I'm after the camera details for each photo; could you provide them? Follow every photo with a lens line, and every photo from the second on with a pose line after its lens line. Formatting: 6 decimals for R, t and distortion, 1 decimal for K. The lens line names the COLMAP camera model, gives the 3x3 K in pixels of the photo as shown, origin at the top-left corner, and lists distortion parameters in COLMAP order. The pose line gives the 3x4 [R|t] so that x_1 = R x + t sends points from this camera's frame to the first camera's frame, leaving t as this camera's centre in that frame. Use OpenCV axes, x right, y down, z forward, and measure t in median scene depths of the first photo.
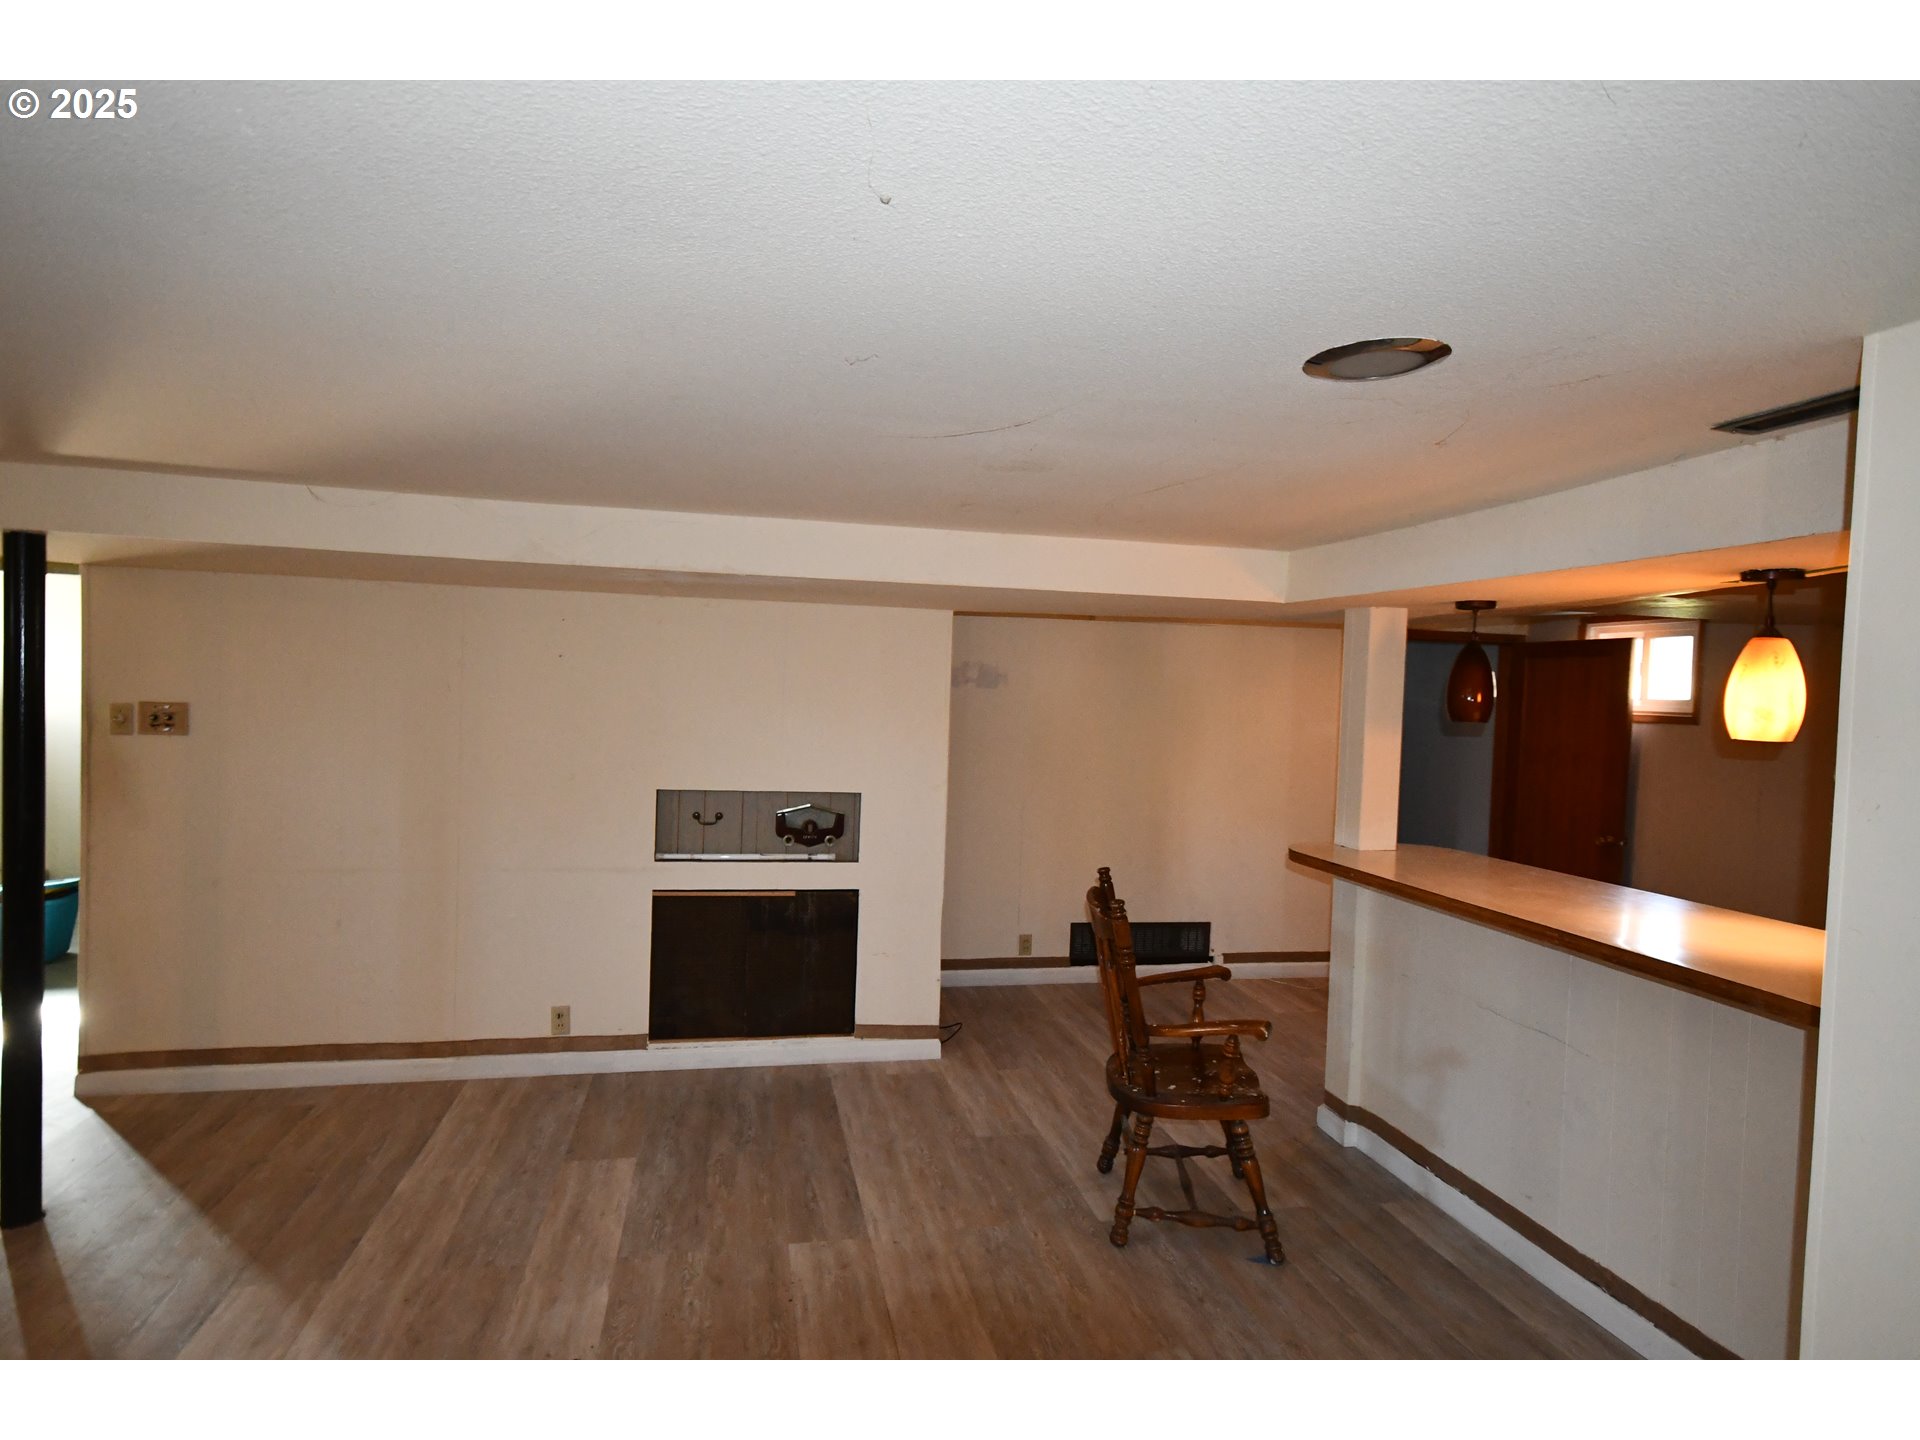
lens RADIAL K [[1034.5, 0, 956.9], [0, 1034.5, 727.7], [0, 0, 1]] dist [0.003750, -0.000197]
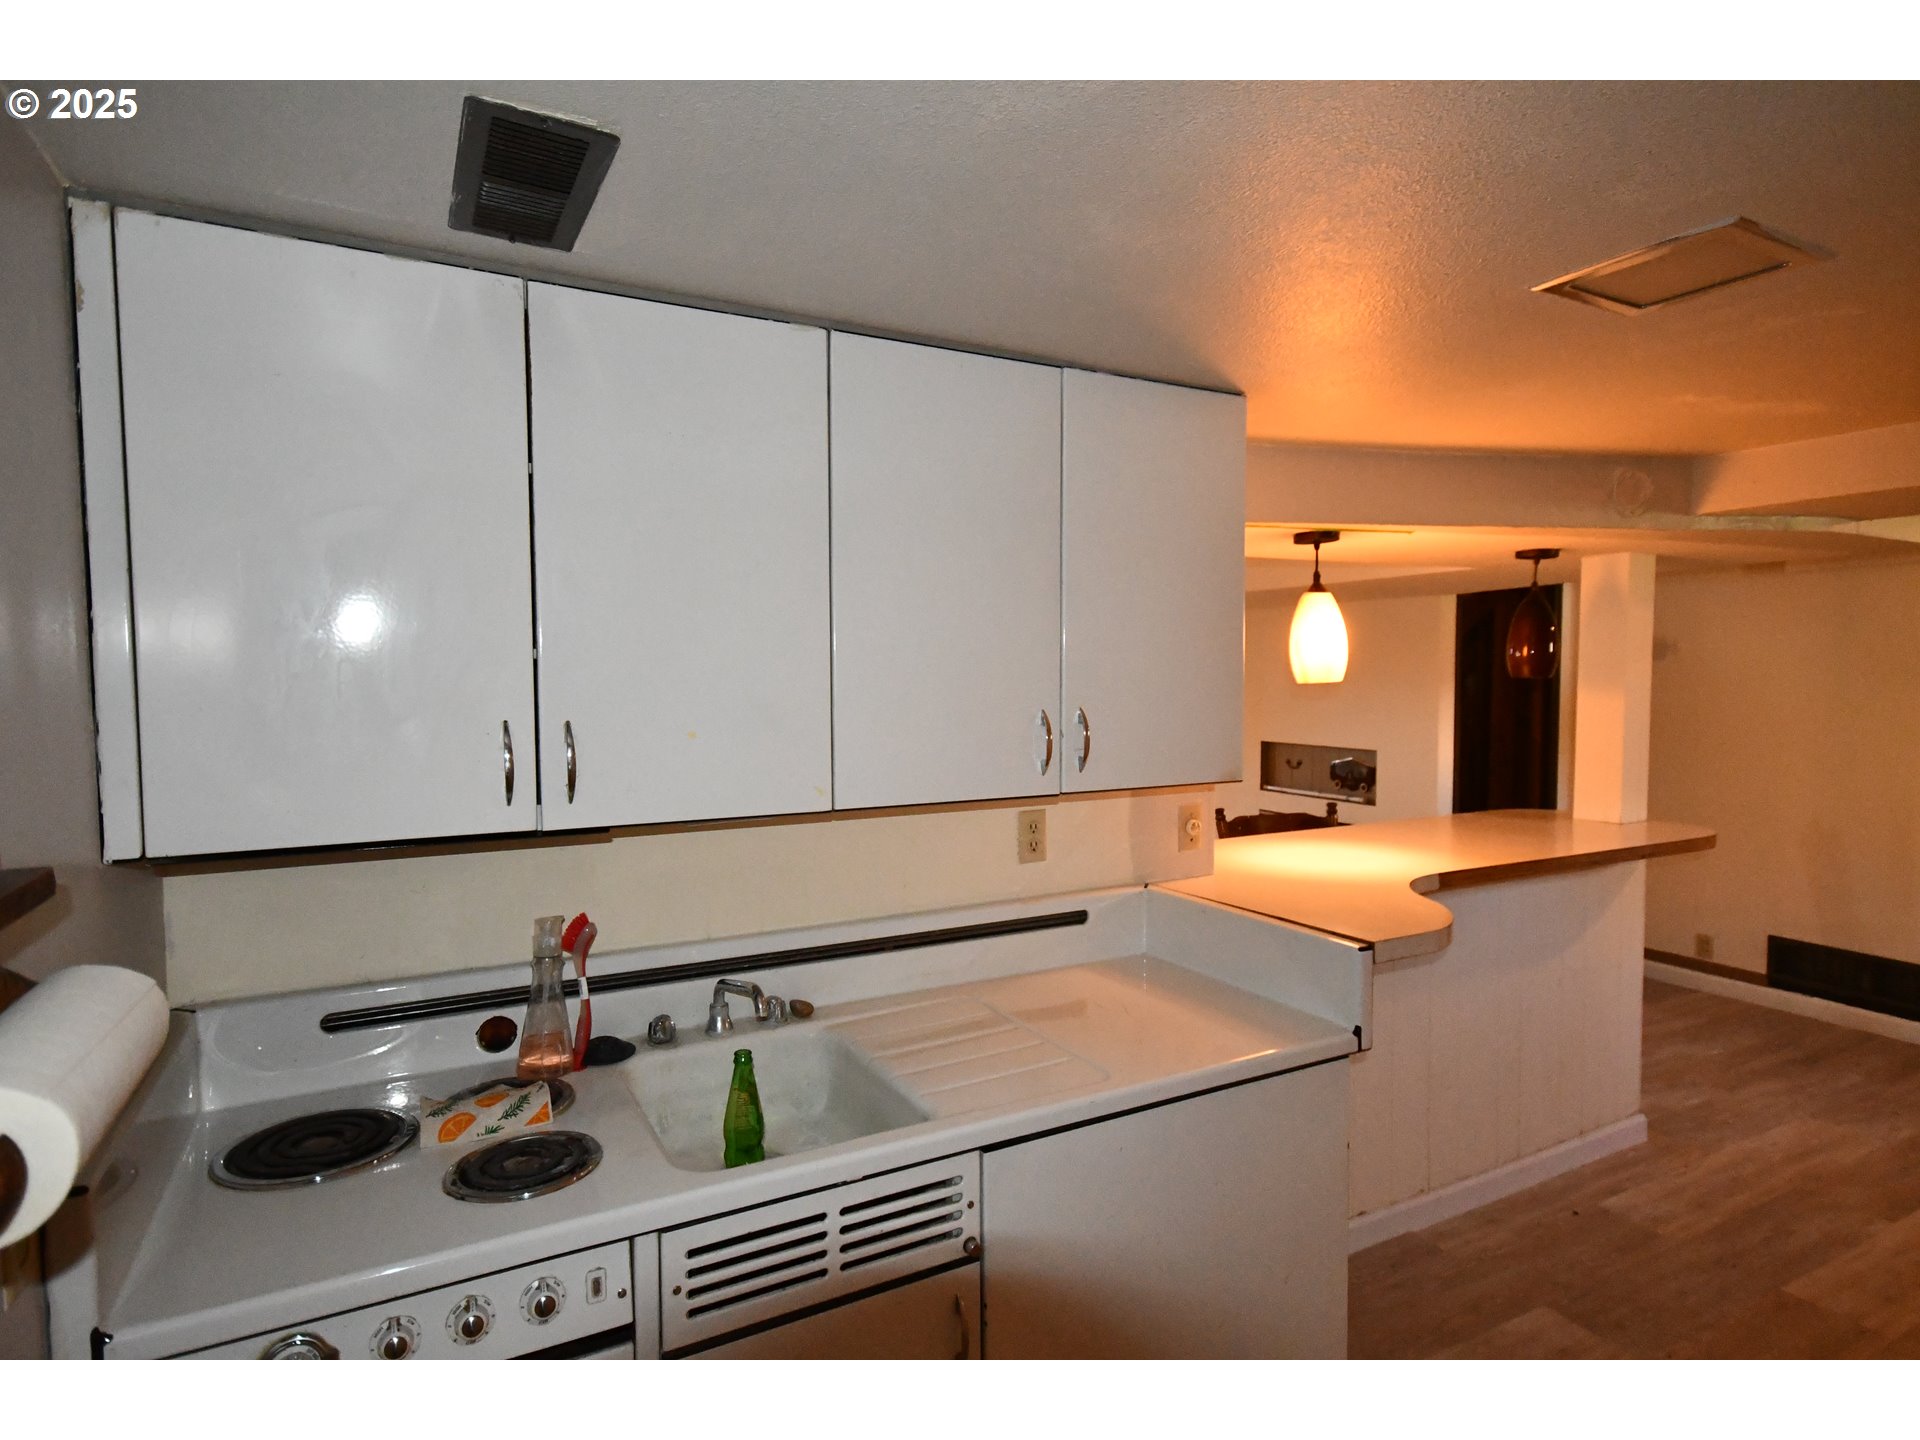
lens RADIAL K [[1034.5, 0, 956.9], [0, 1034.5, 727.7], [0, 0, 1]] dist [0.003750, -0.000197]
pose [[0.276037, 0.017015, -0.960996, 0.976793], [-0.018744, 0.999748, 0.012317, 0.030055], [0.960964, 0.014613, 0.276286, 0.172936]]
